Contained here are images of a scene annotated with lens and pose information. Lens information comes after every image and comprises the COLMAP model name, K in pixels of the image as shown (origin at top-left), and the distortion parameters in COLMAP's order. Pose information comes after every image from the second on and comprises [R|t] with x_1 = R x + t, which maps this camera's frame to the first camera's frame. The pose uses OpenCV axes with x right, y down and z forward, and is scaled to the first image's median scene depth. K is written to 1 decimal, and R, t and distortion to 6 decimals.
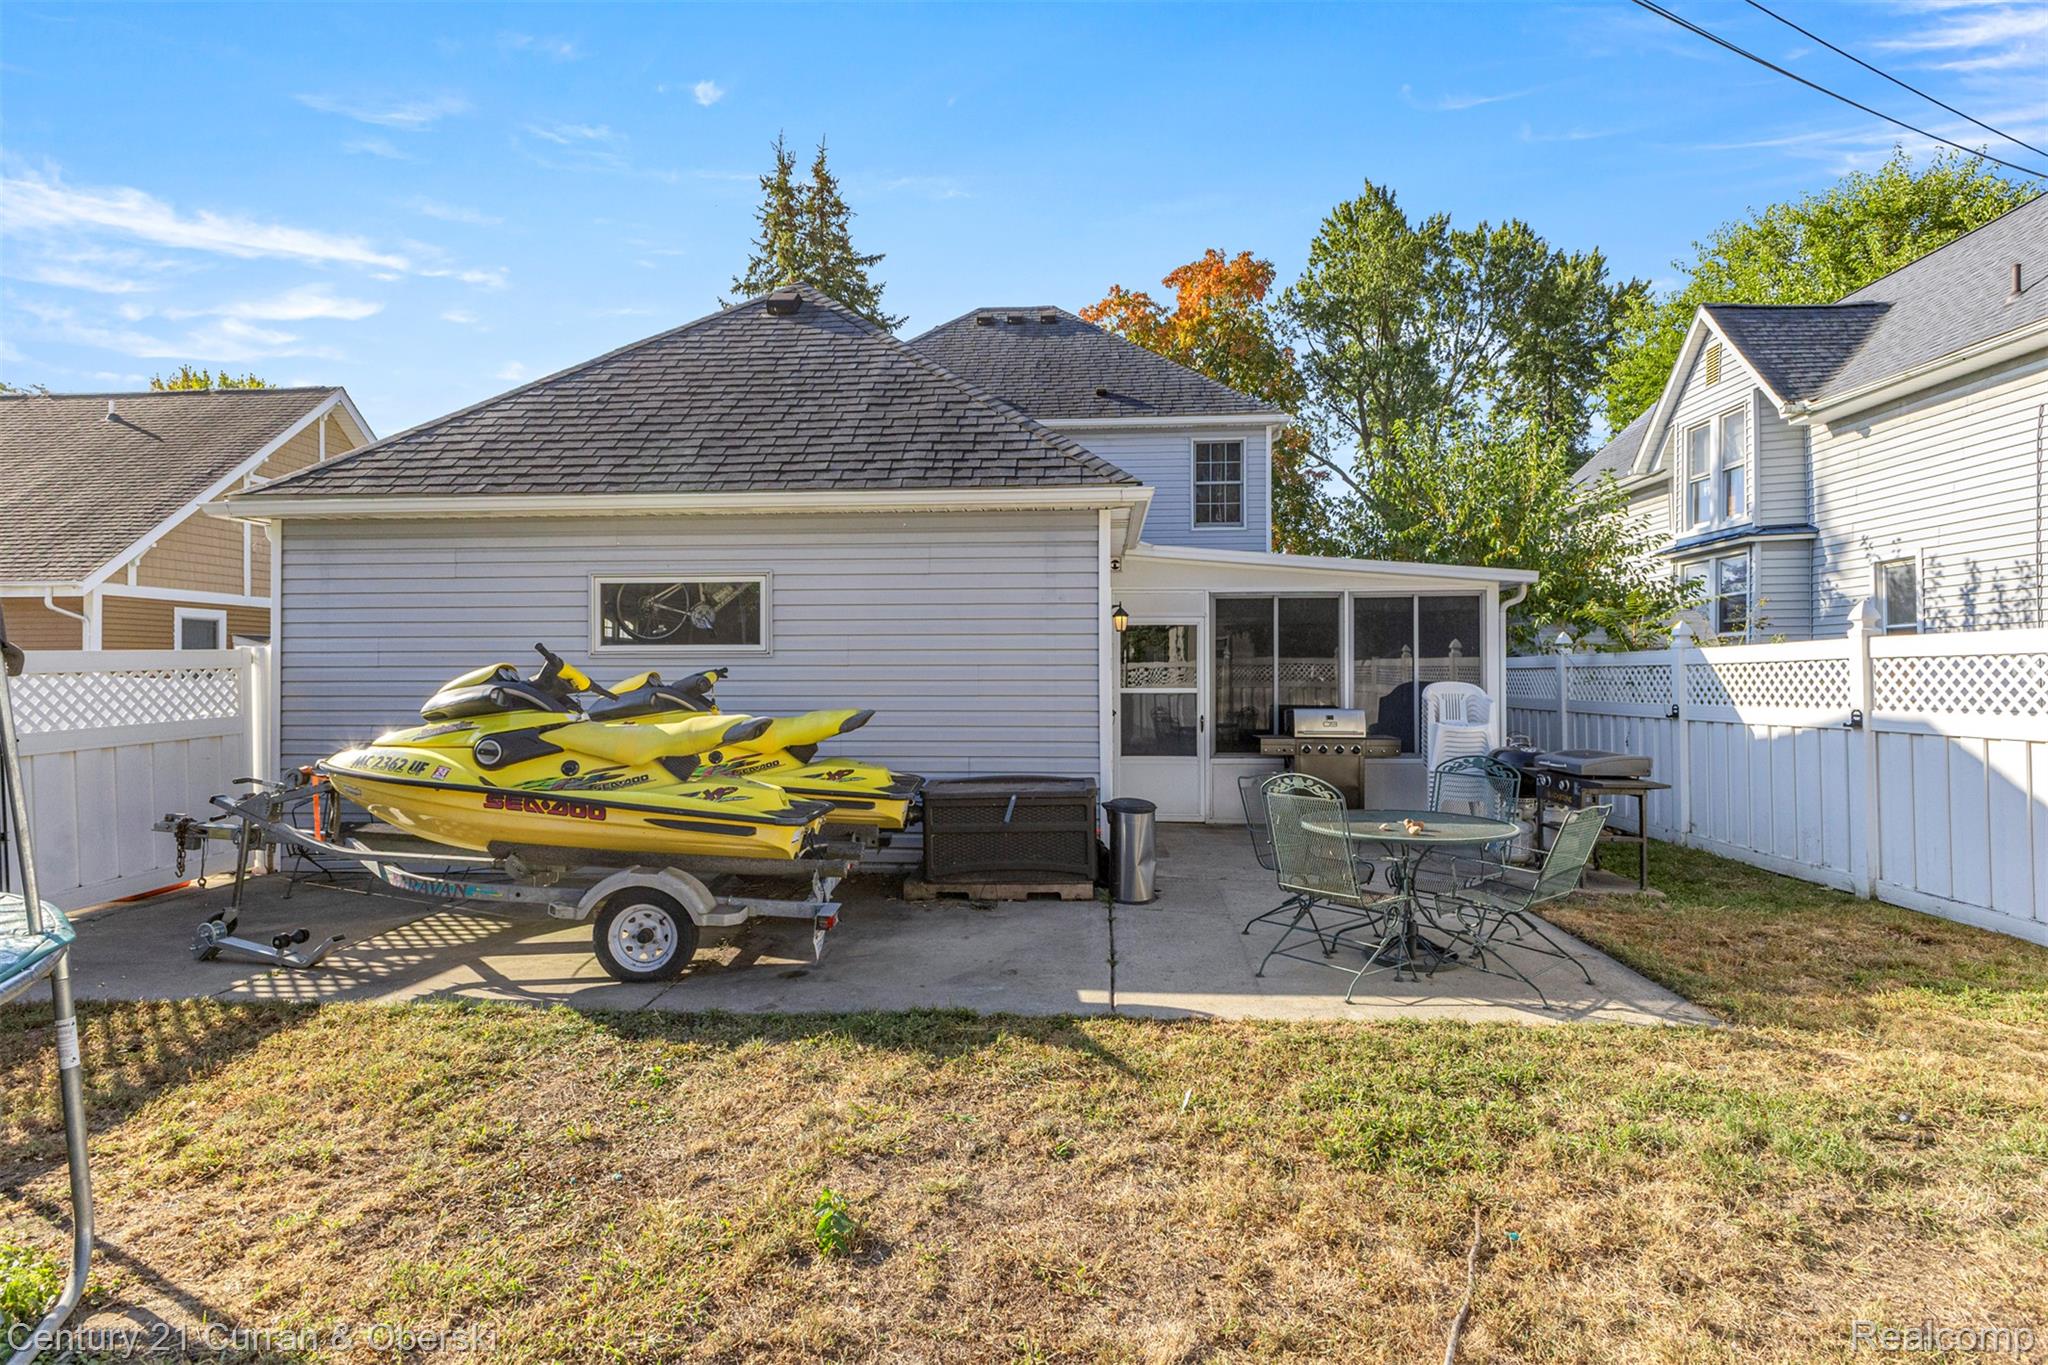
lens RADIAL K [[1023.9, 0, 1028.9], [0, 1023.9, 686.3], [0, 0, 1]] dist [0.007097, -0.000642]
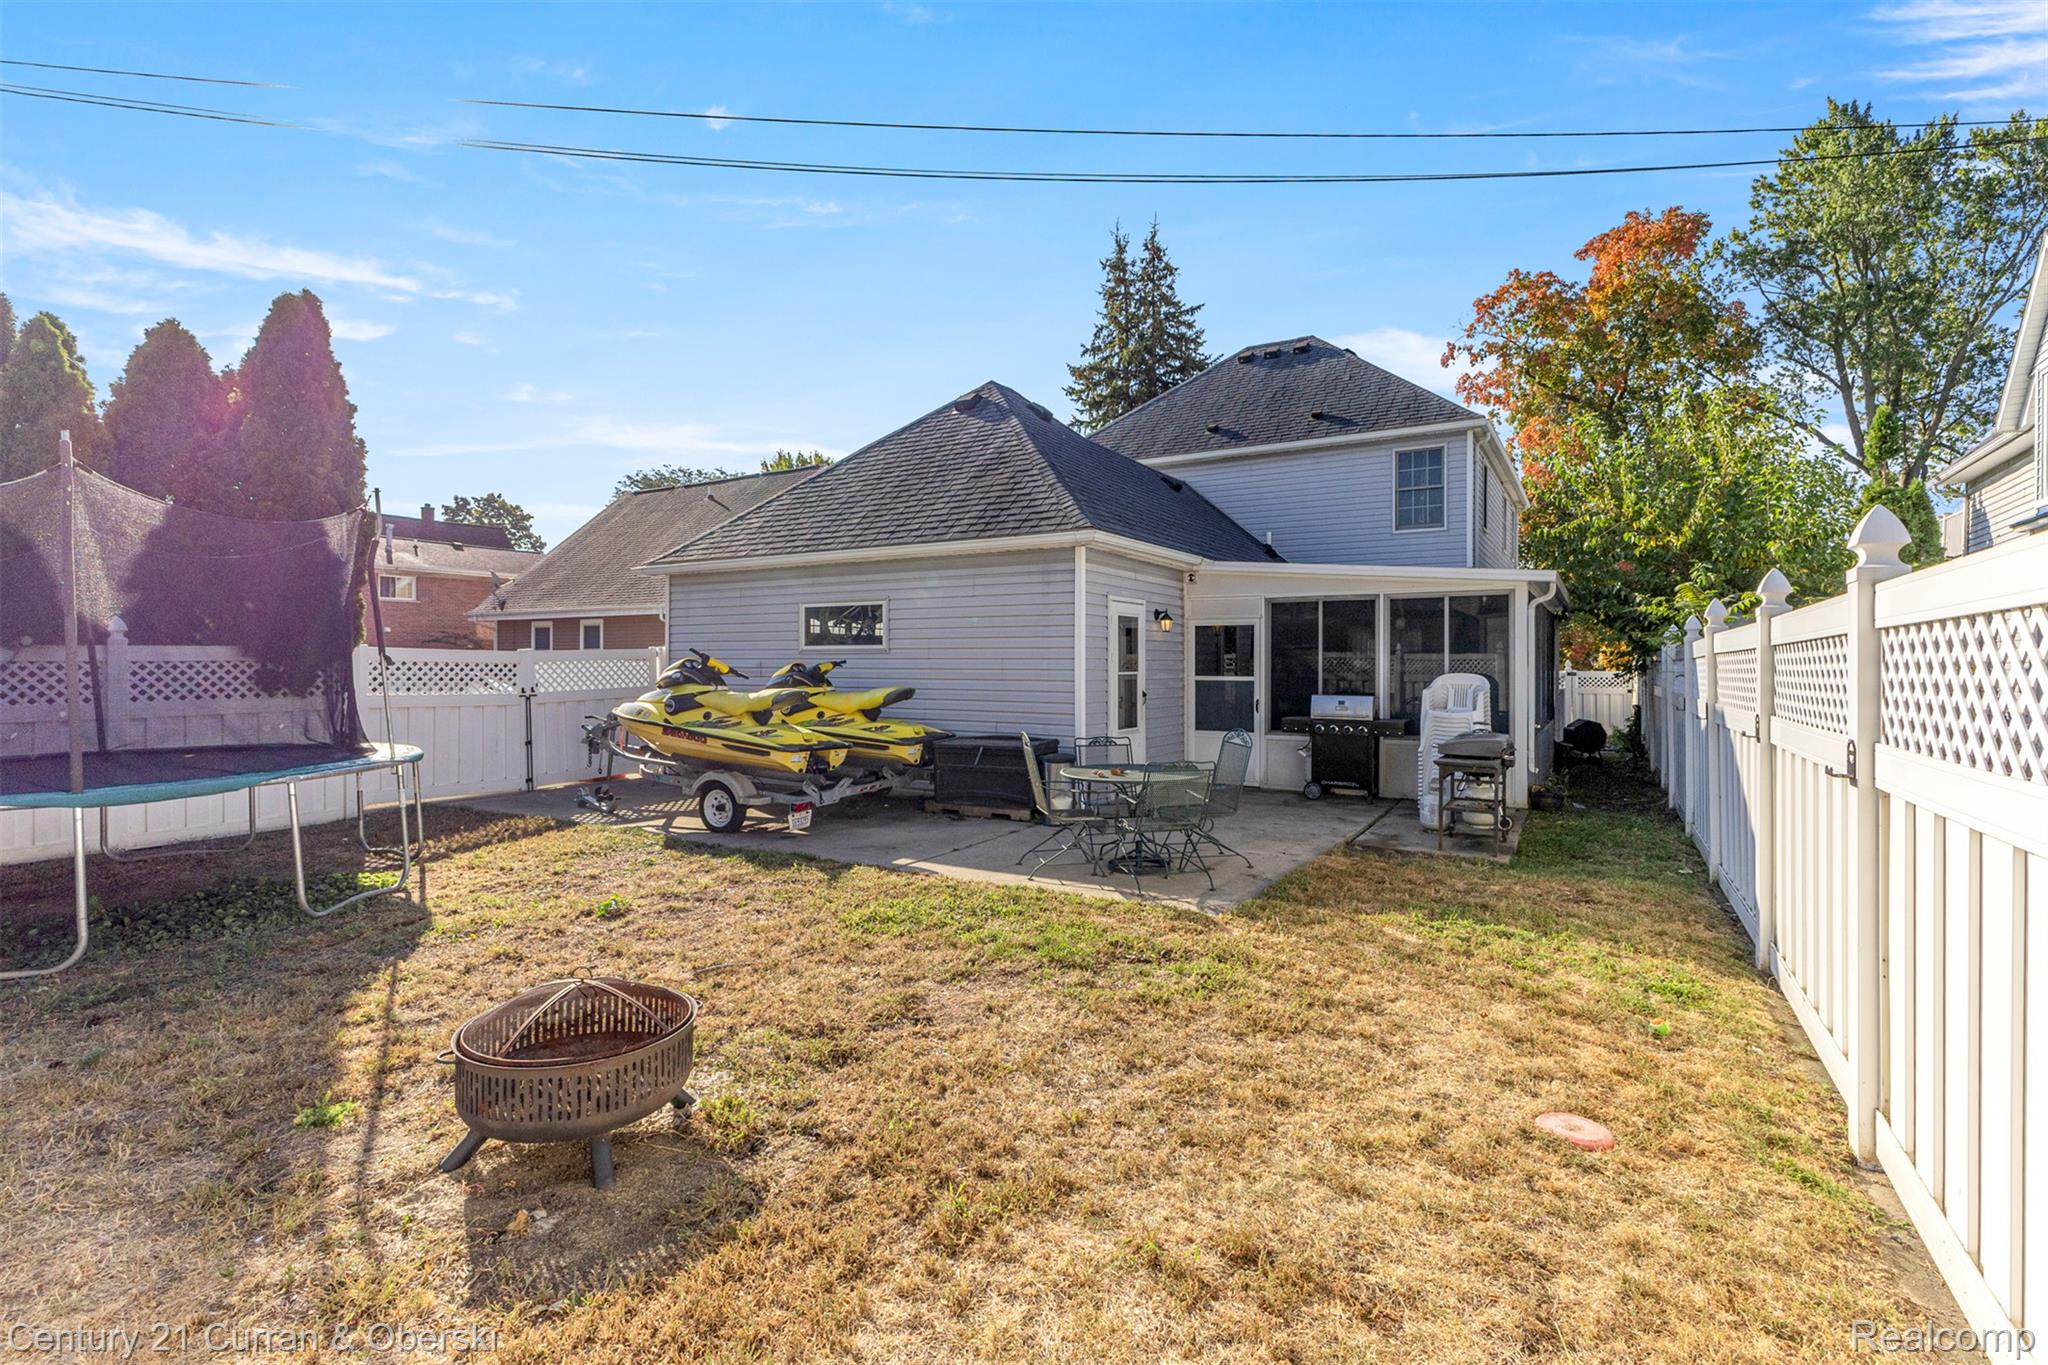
lens RADIAL K [[949.5, 0, 1023.6], [0, 949.5, 676.2], [0, 0, 1]] dist [-0.004085, -0.001513]
pose [[0.885265, 0.010877, -0.464960, 0.282430], [-0.009347, 0.999941, 0.005595, -0.001864], [0.464993, -0.000608, 0.885314, -0.079675]]
